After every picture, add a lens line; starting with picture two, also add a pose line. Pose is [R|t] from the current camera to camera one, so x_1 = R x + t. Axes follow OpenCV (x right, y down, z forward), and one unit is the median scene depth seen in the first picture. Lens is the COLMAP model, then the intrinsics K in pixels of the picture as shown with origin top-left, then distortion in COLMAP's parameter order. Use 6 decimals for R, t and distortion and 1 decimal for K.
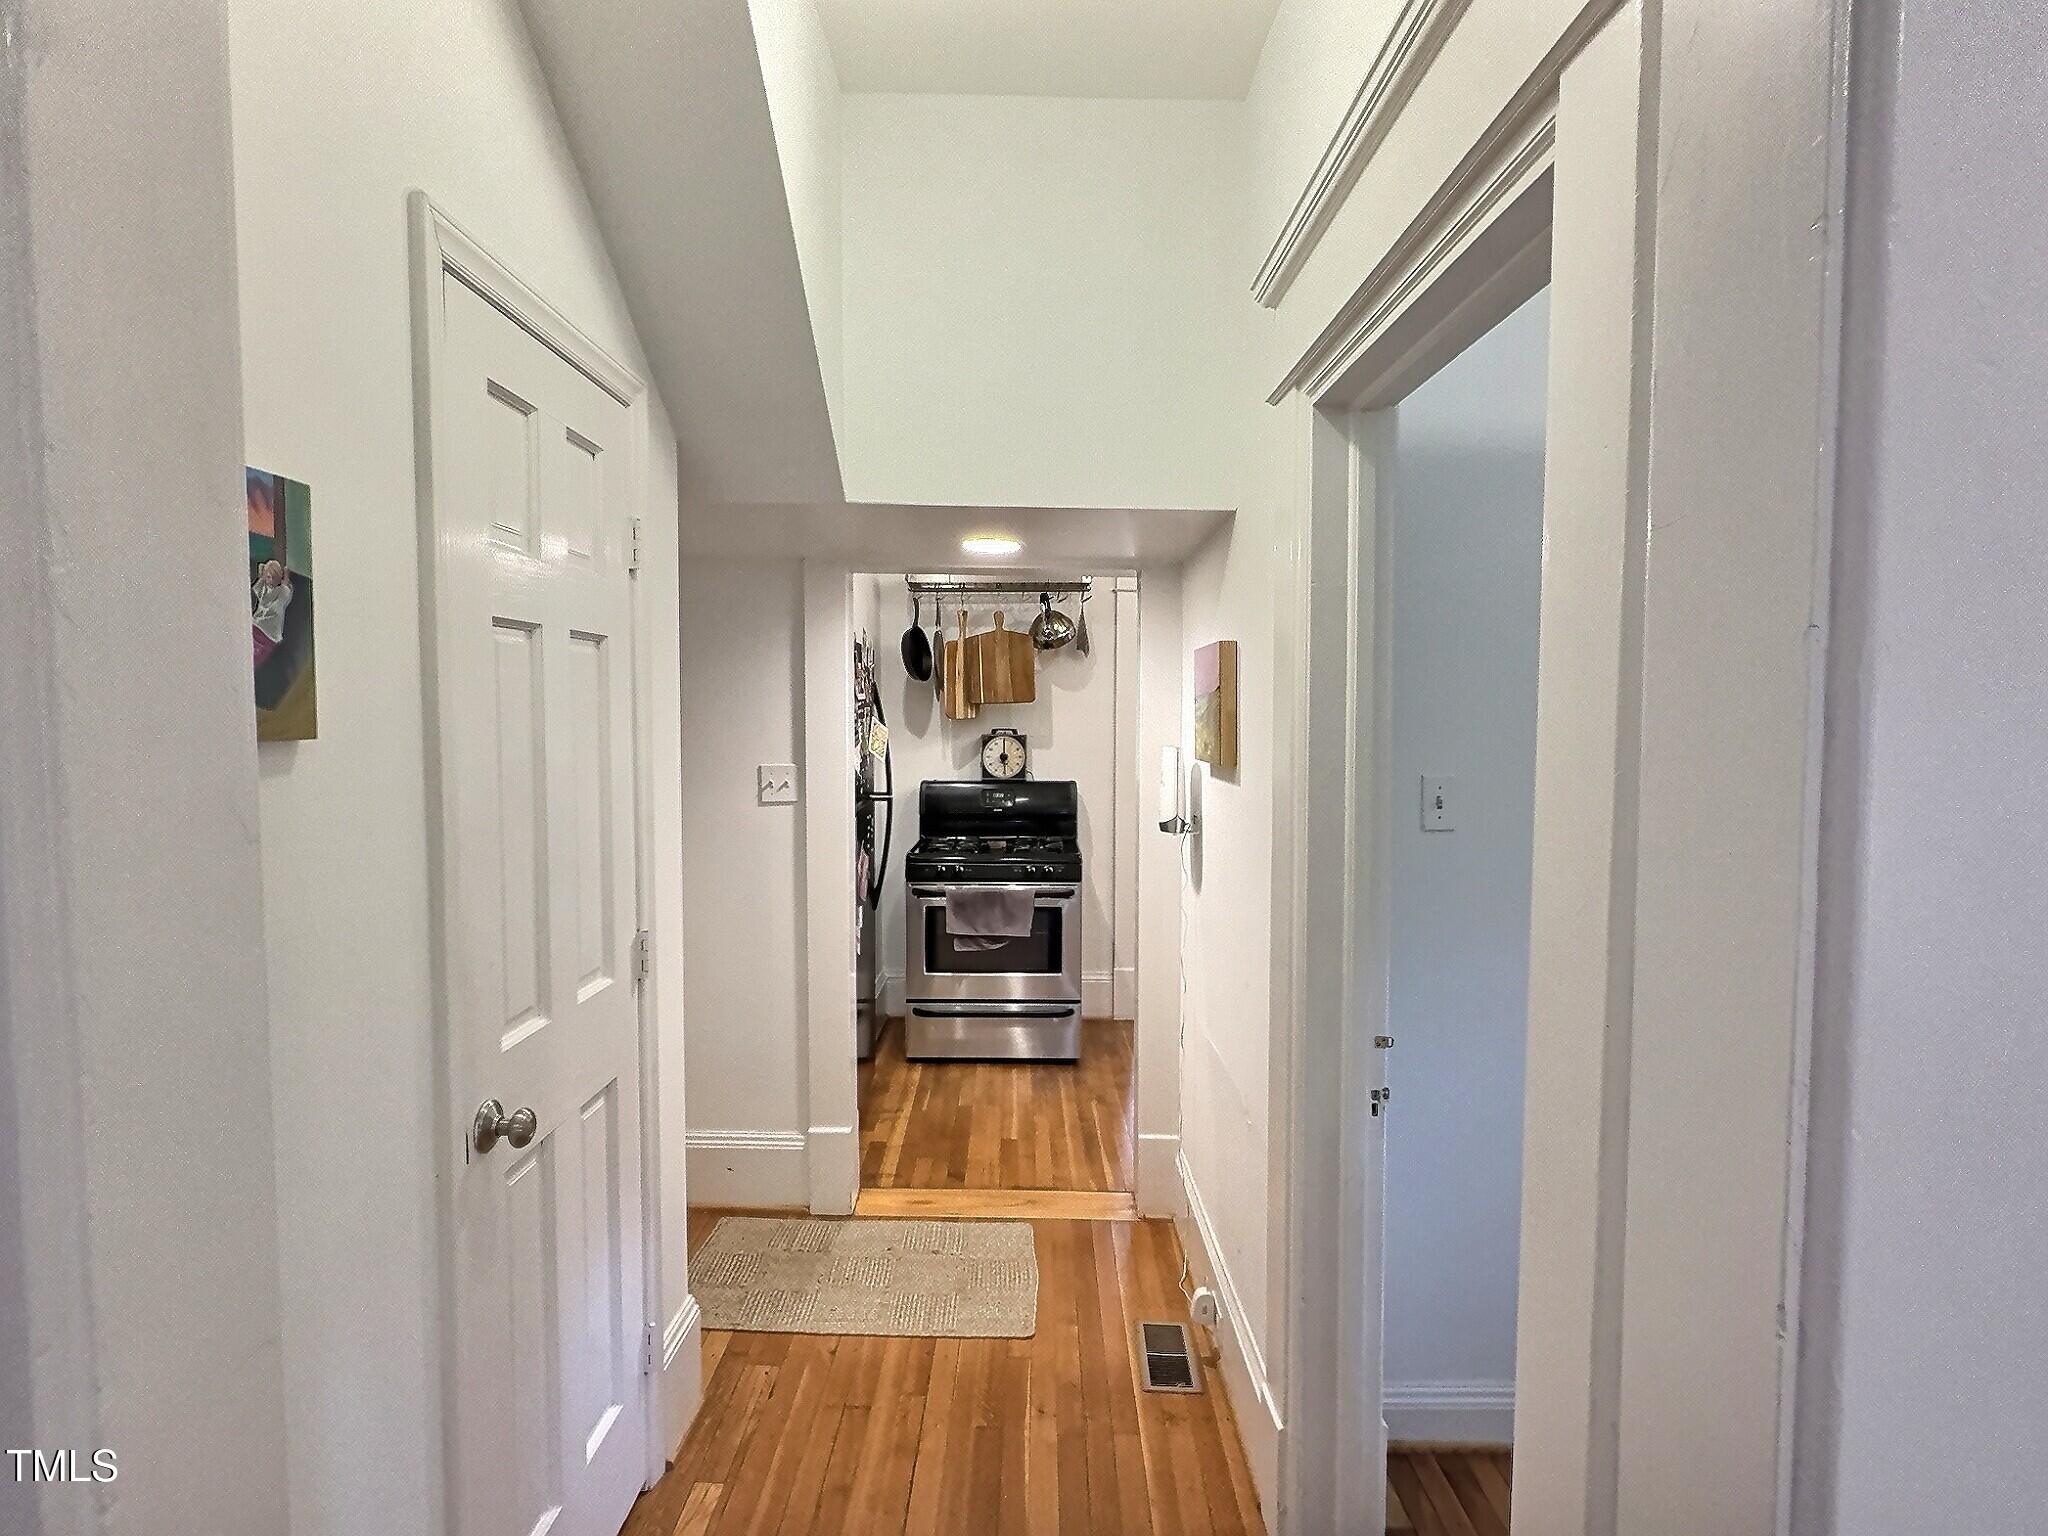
lens RADIAL K [[1077.5, 0, 1027.0], [0, 1077.5, 768.2], [0, 0, 1]] dist [-0.000569, 0.001683]
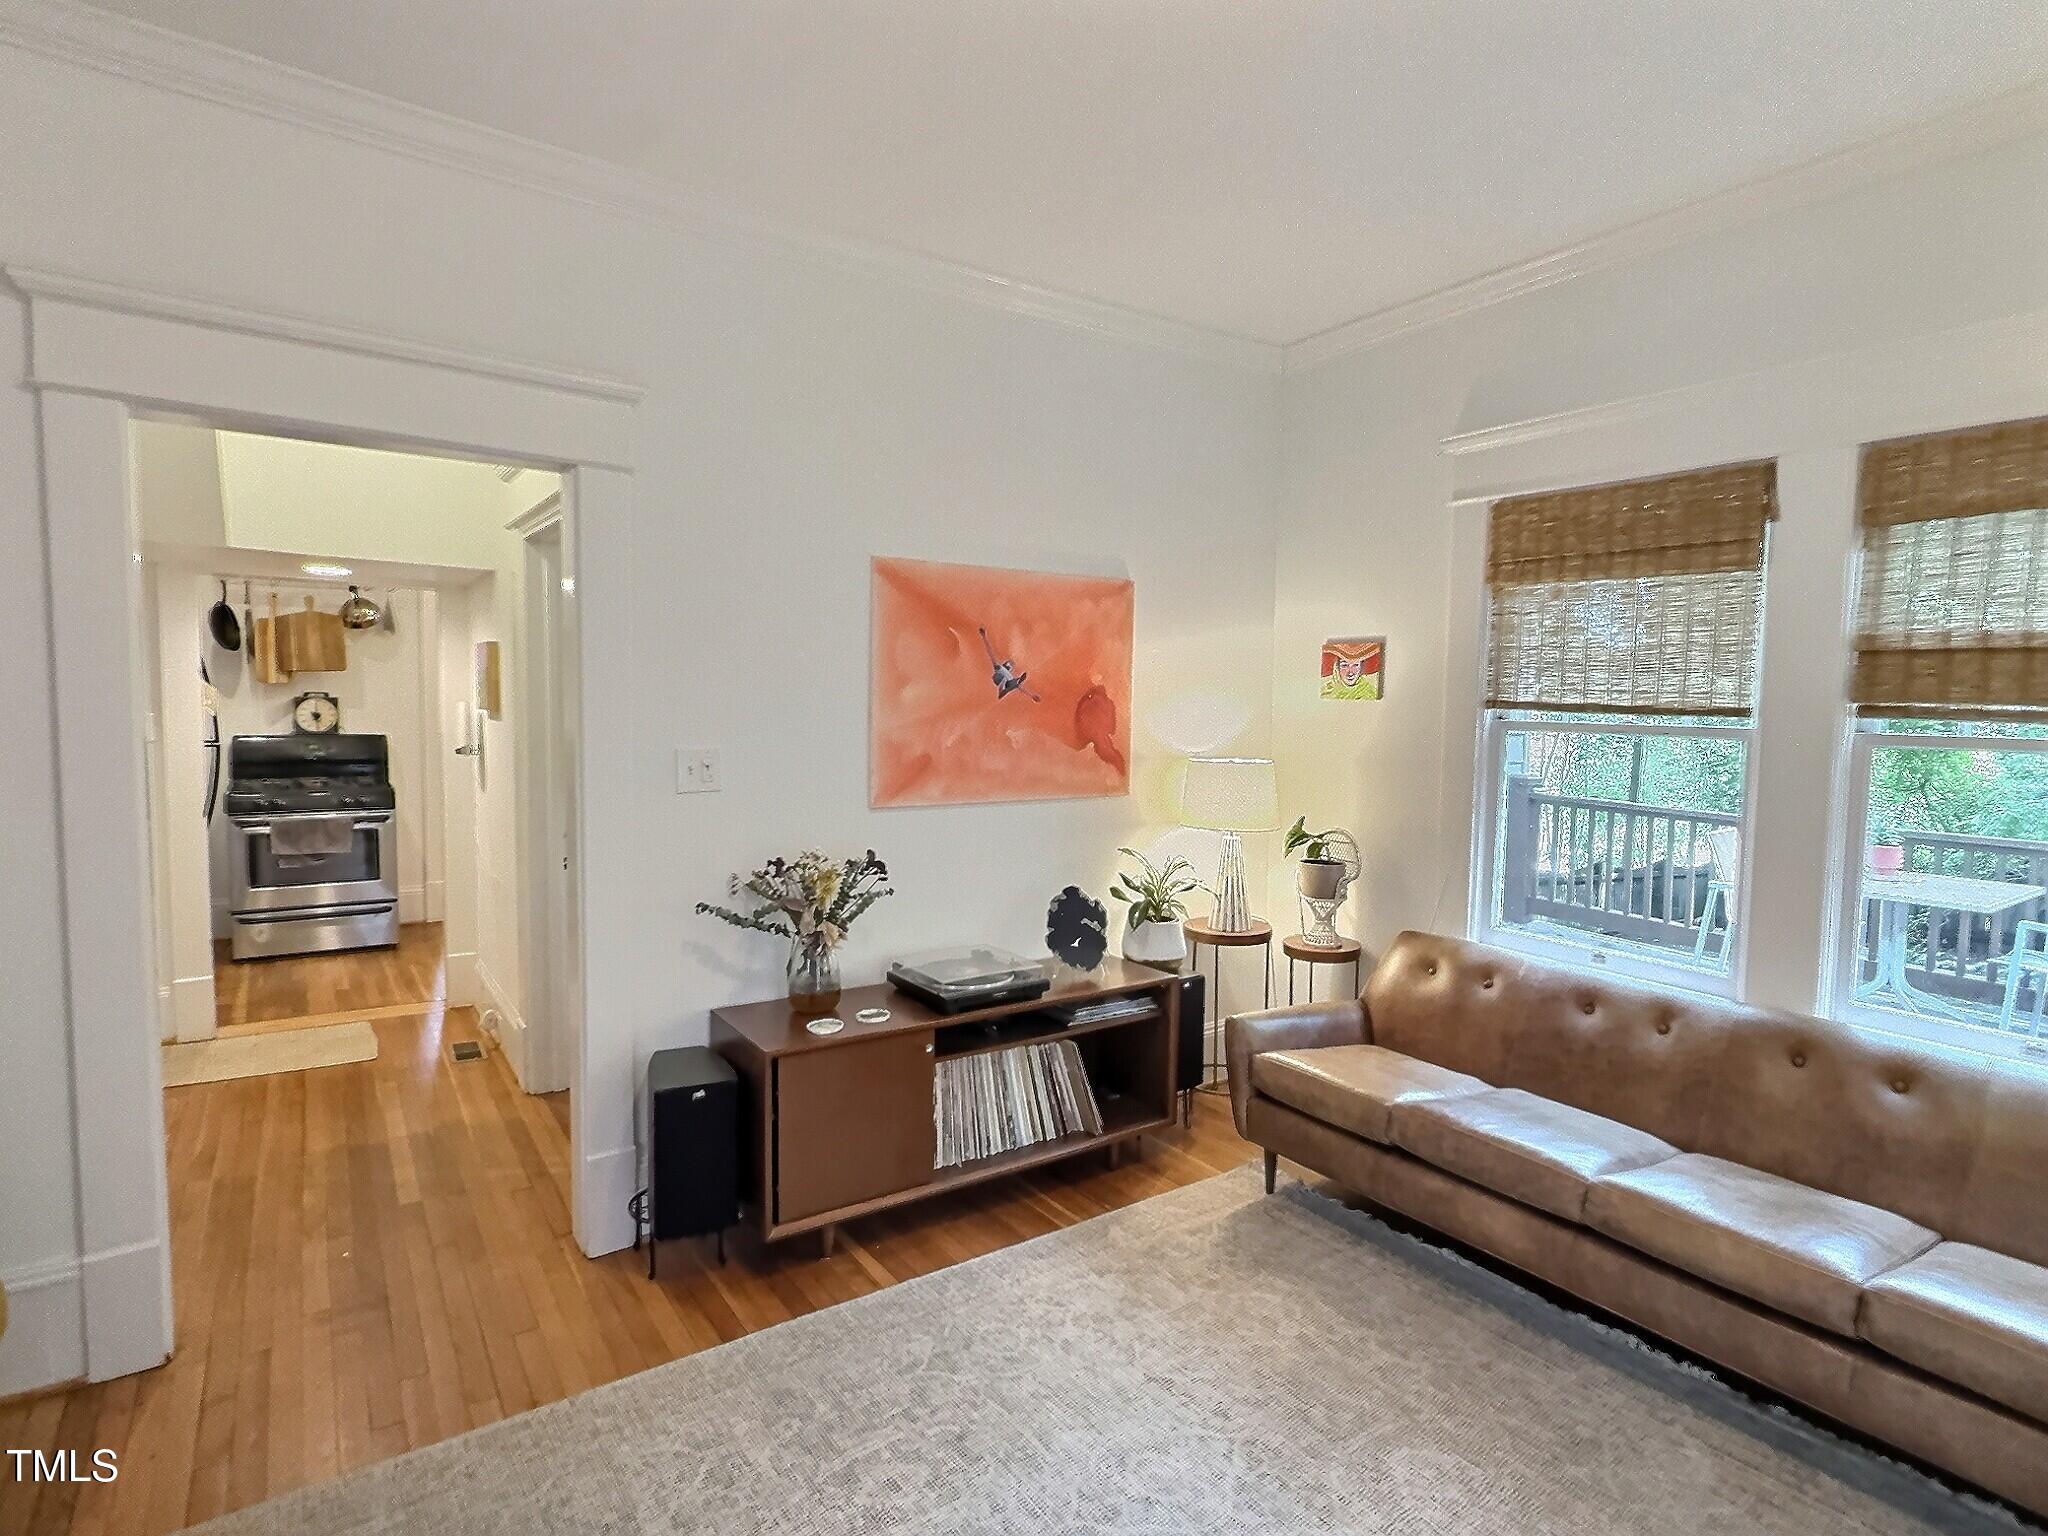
lens RADIAL K [[1077.5, 0, 1035.6], [0, 1077.5, 767.8], [0, 0, 1]] dist [-0.000569, 0.001683]
pose [[0.824920, -0.028570, 0.564527, -0.045128], [0.013763, 0.999441, 0.030469, 0.025976], [-0.565082, -0.017365, 0.824852, -0.518153]]
